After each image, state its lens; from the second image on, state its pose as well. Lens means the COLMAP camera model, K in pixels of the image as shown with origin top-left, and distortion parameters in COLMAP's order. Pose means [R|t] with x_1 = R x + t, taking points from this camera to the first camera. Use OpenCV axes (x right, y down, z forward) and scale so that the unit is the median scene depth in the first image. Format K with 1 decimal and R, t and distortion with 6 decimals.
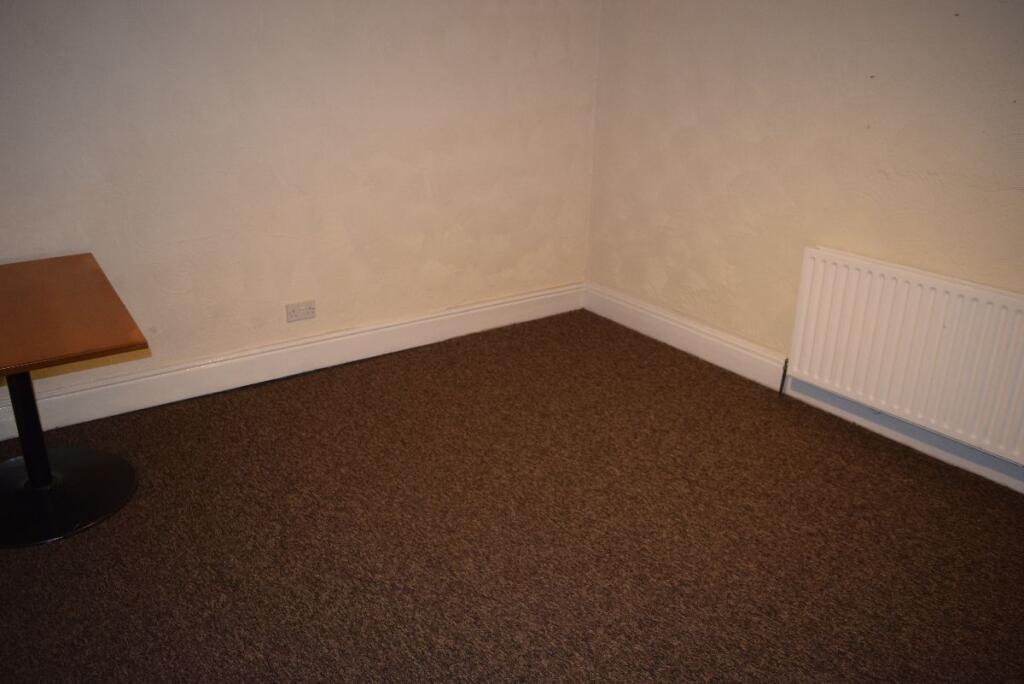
lens RADIAL K [[796.2, 0, 512.0], [0, 796.2, 342.0], [0, 0, 1]] dist [-0.122684, 0.049445]
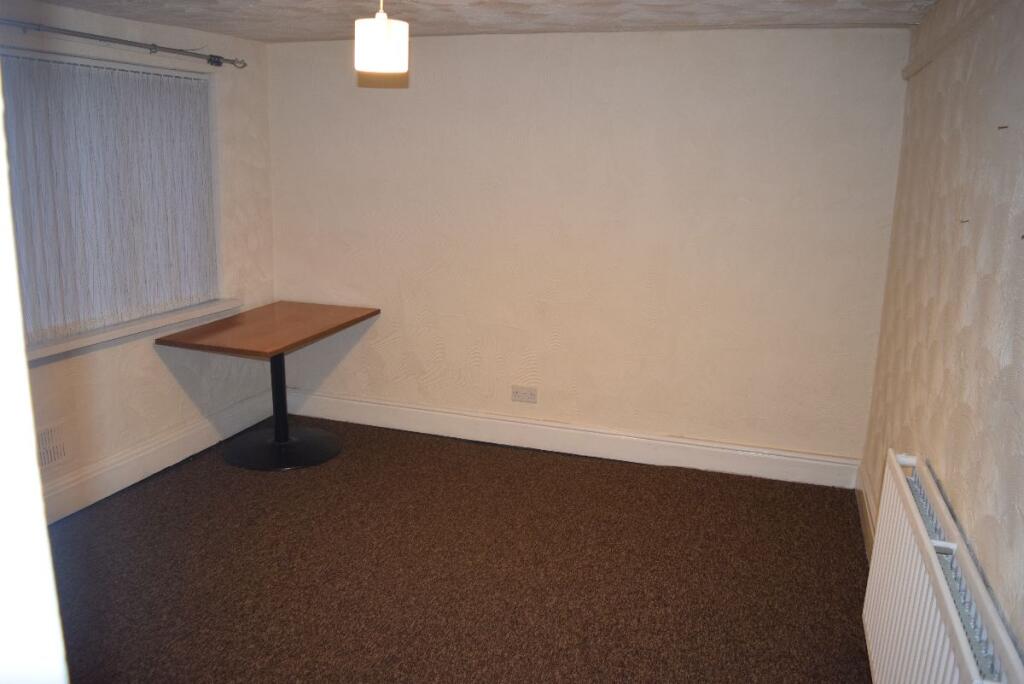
lens RADIAL K [[796.2, 0, 512.0], [0, 796.2, 342.0], [0, 0, 1]] dist [-0.122684, 0.049445]
pose [[0.584190, 0.170941, -0.793411, 0.649681], [-0.303449, 0.952674, -0.018175, -0.086074], [0.752756, 0.251377, 0.608415, 0.241260]]
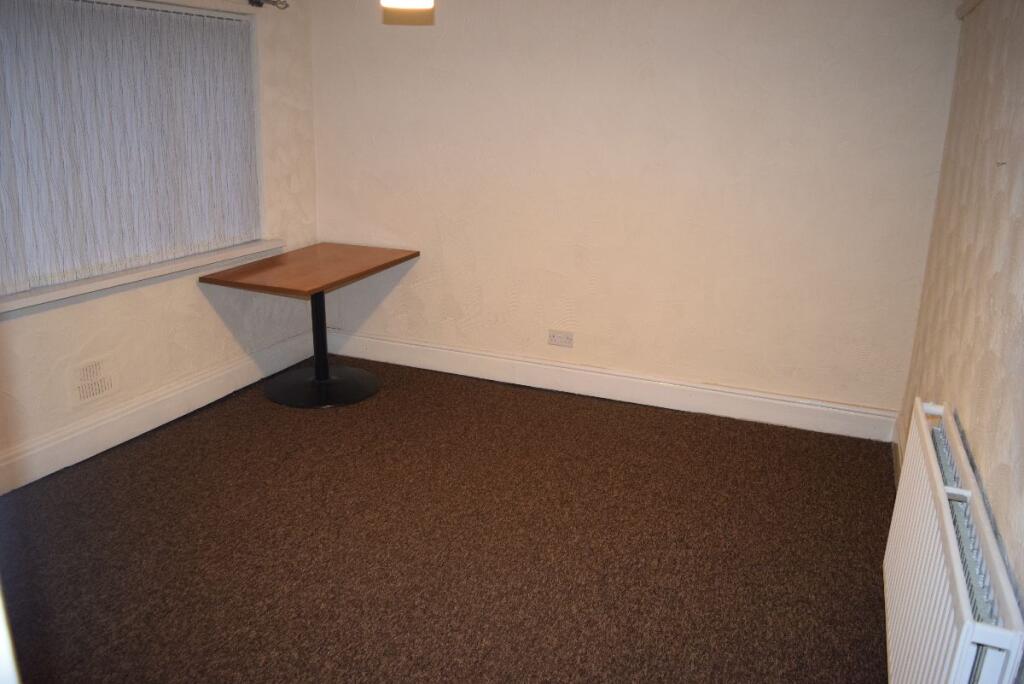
lens RADIAL K [[796.2, 0, 512.0], [0, 796.2, 342.0], [0, 0, 1]] dist [-0.122684, 0.049445]
pose [[0.527172, 0.232631, -0.817296, 0.669094], [-0.320499, 0.945197, 0.062309, -0.084633], [0.787001, 0.229095, 0.572839, 0.258210]]
